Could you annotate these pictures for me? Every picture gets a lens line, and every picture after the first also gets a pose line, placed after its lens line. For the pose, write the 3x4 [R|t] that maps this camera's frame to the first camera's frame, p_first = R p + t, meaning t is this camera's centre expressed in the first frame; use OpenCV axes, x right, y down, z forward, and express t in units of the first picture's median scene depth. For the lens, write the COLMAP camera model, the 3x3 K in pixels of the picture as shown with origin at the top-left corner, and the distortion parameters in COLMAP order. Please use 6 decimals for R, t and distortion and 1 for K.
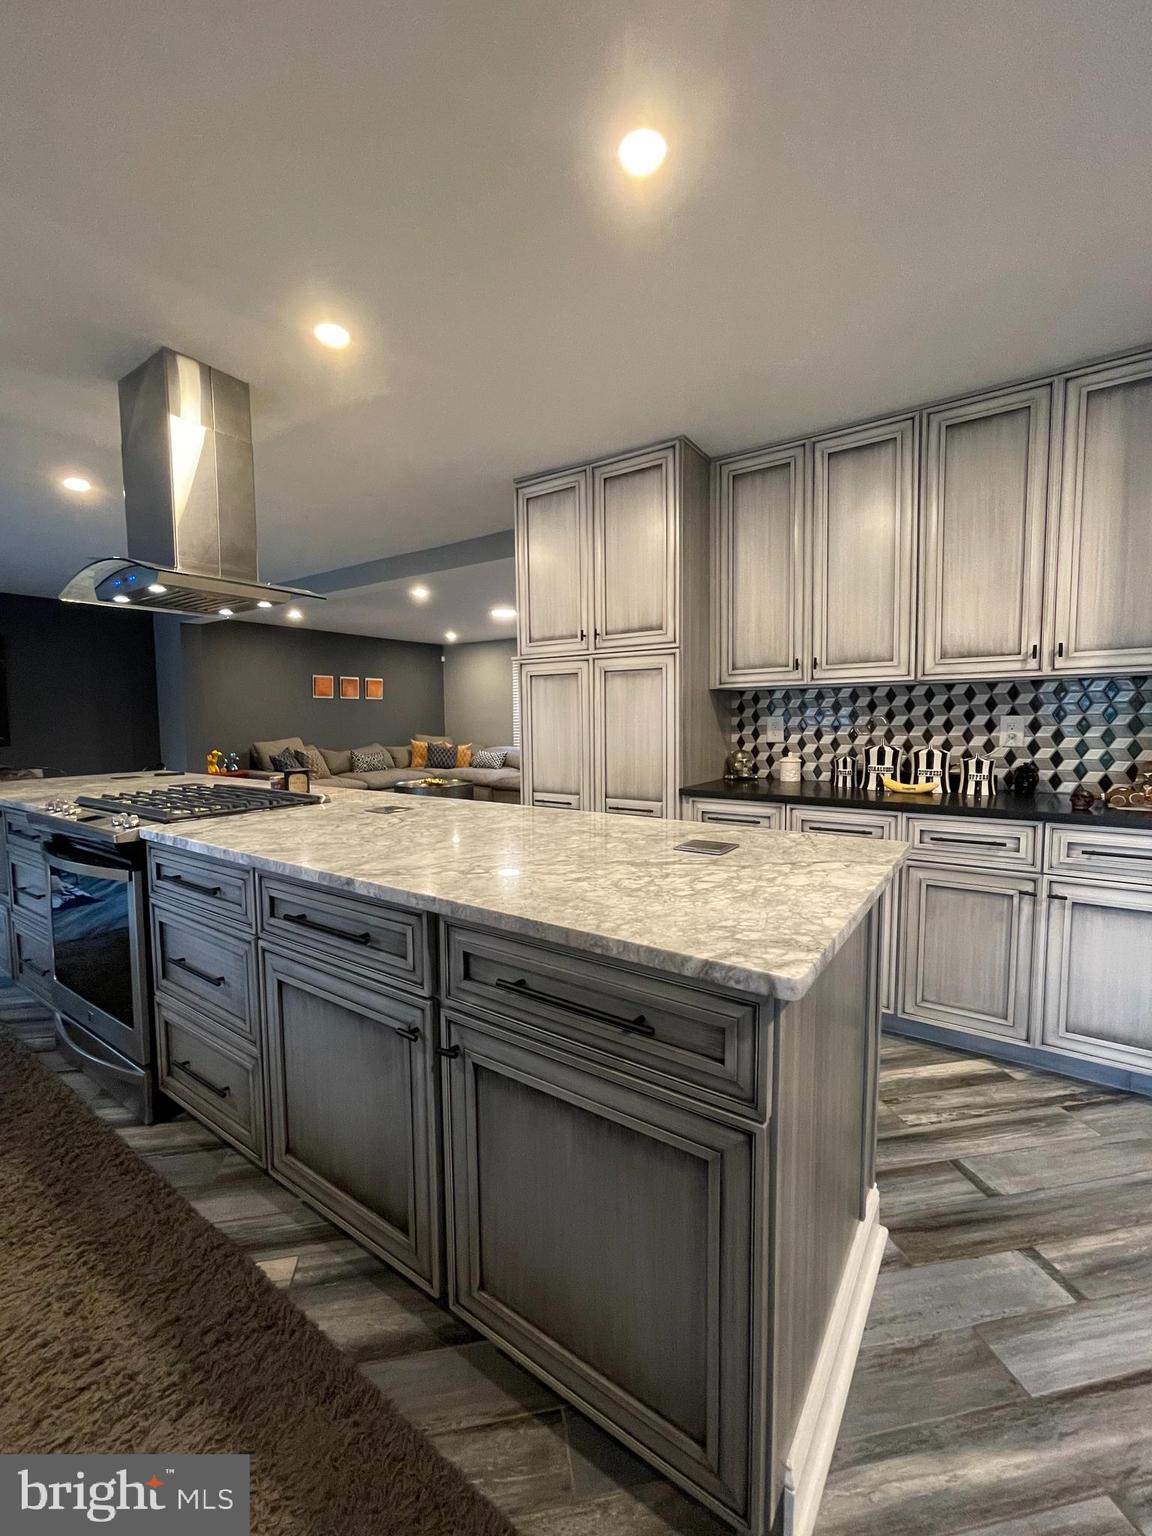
lens RADIAL K [[622.2, 0, 578.0], [0, 622.2, 760.6], [0, 0, 1]] dist [-0.001340, -0.000275]
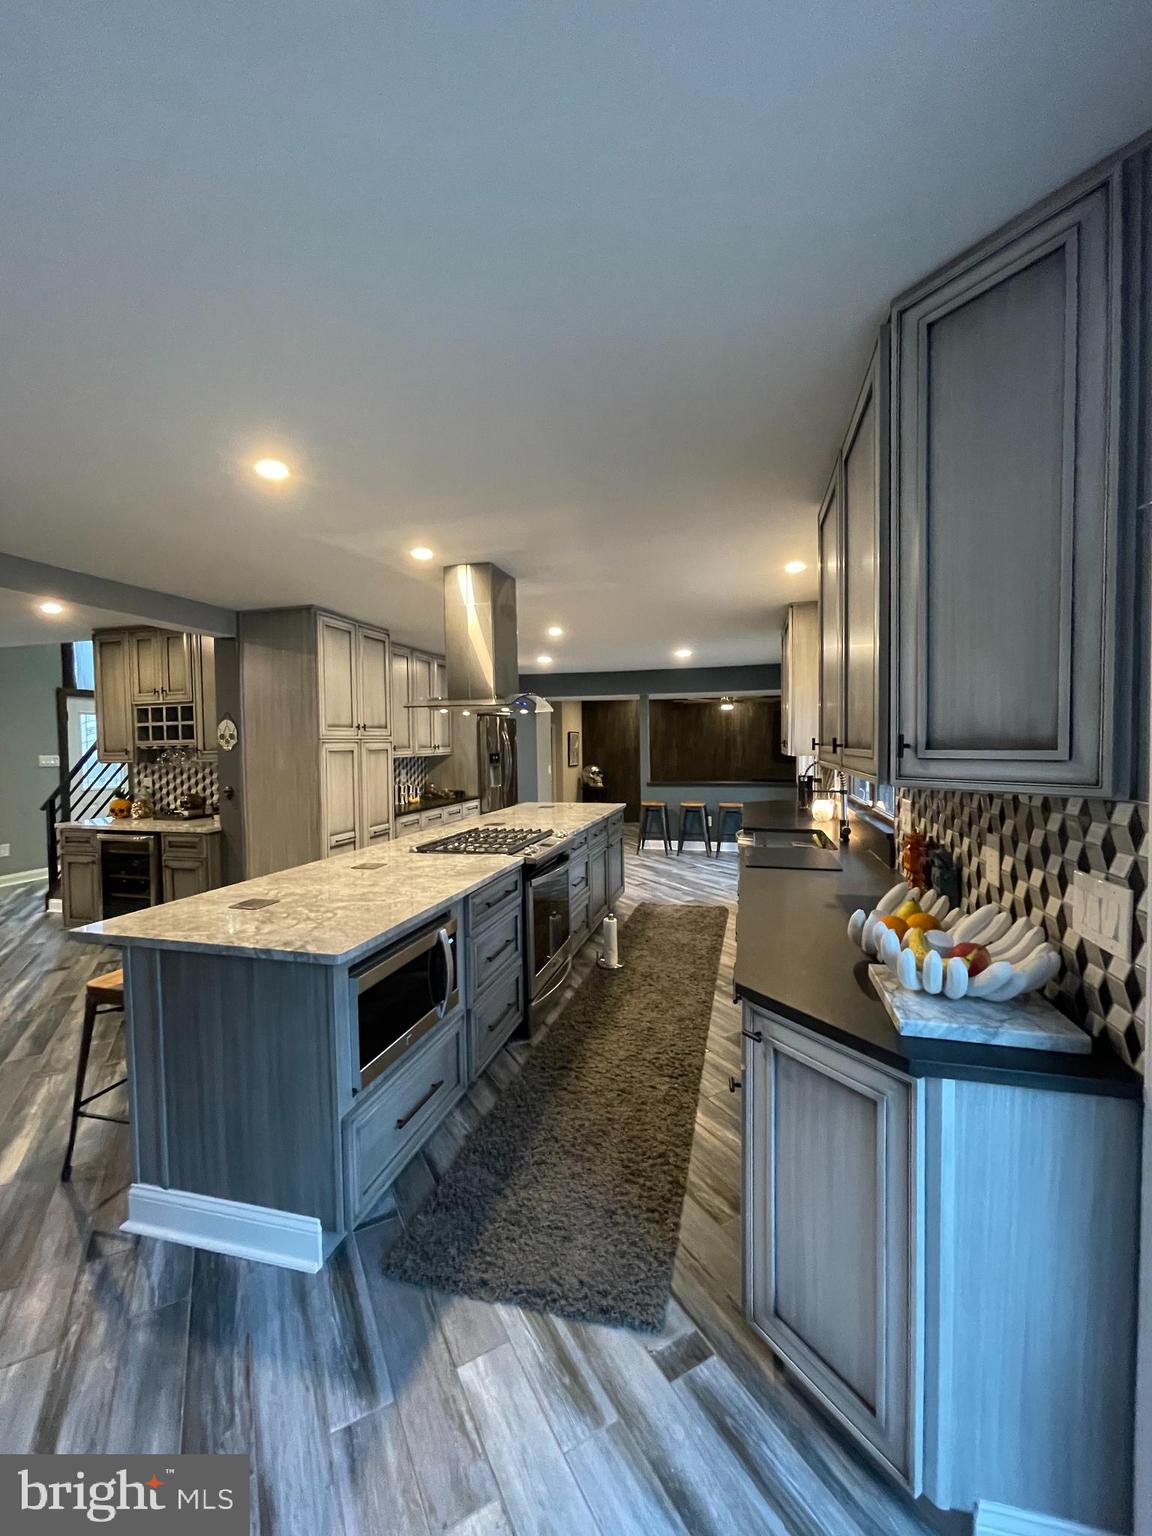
lens RADIAL K [[622.2, 0, 578.0], [0, 622.2, 760.6], [0, 0, 1]] dist [-0.001340, -0.000275]
pose [[-0.339266, -0.015694, 0.940560, -1.905616], [0.080724, 0.995687, 0.045731, -0.166244], [-0.937221, 0.091441, -0.336536, 1.181179]]
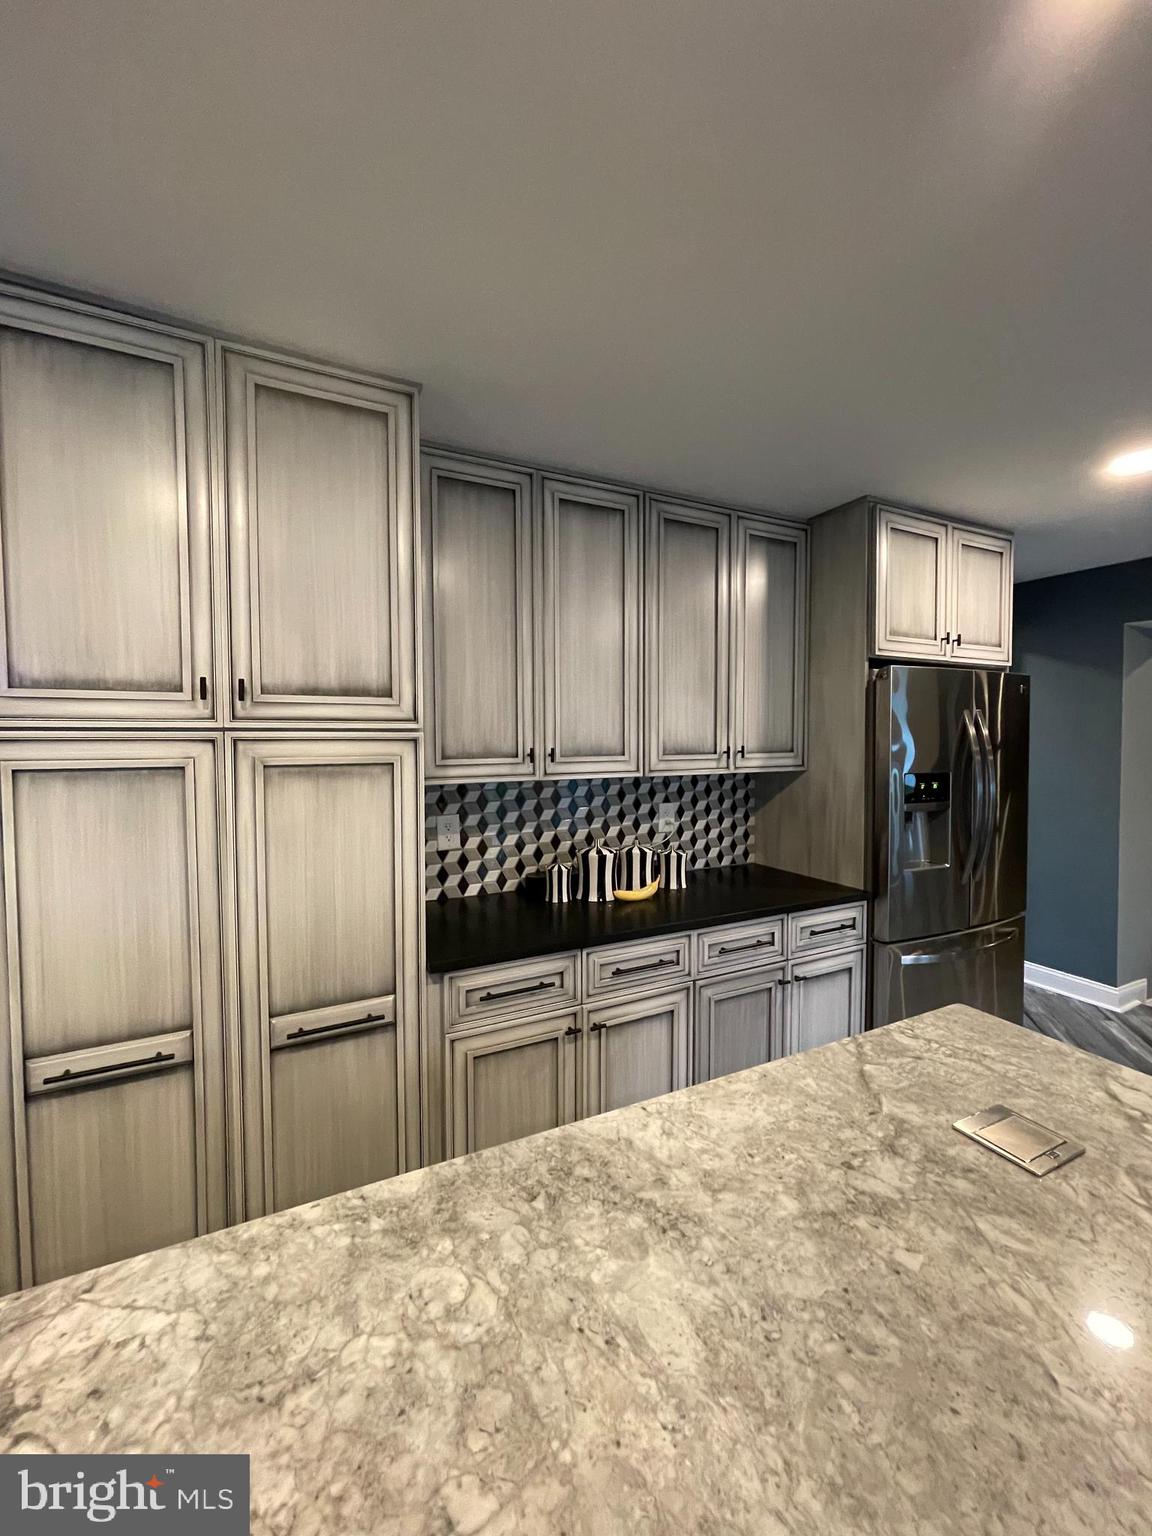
lens RADIAL K [[622.2, 0, 578.0], [0, 622.2, 760.6], [0, 0, 1]] dist [-0.001340, -0.000275]
pose [[0.482046, -0.023420, 0.875833, -0.308786], [0.058019, 0.998302, -0.005237, -0.148622], [-0.874223, 0.053340, 0.482586, 0.613216]]
